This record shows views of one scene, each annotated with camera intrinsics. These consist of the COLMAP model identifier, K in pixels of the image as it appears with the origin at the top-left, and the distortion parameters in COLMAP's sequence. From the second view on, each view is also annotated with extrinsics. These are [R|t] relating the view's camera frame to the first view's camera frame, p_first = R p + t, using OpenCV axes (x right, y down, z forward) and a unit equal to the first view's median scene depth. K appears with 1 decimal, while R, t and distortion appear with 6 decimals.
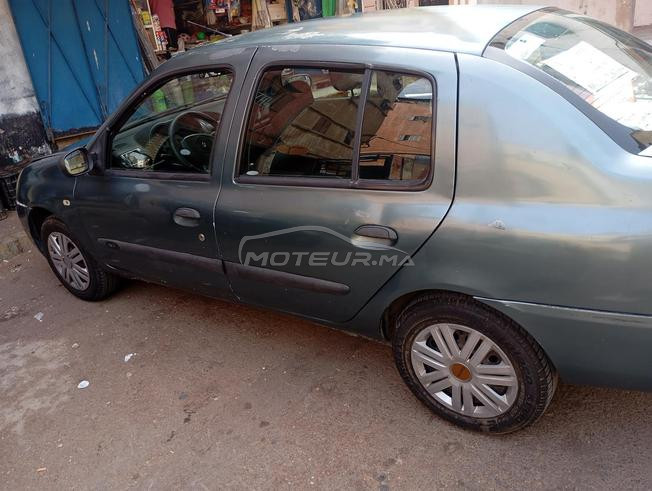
lens RADIAL K [[531.0, 0, 321.1], [0, 531.0, 246.3], [0, 0, 1]] dist [0.068783, -0.039932]
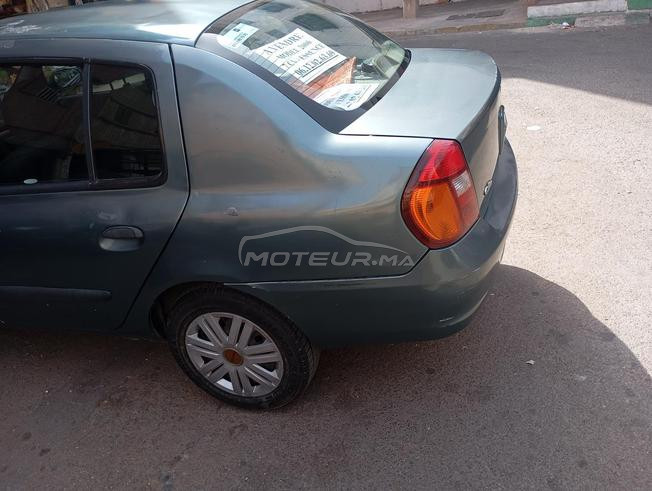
lens RADIAL K [[531.0, 0, 322.8], [0, 531.0, 244.2], [0, 0, 1]] dist [0.068783, -0.039932]
pose [[0.962508, -0.139629, 0.232556, 0.218088], [0.135017, 0.990199, 0.035712, 0.008342], [-0.235263, -0.002974, 0.971927, -0.030779]]
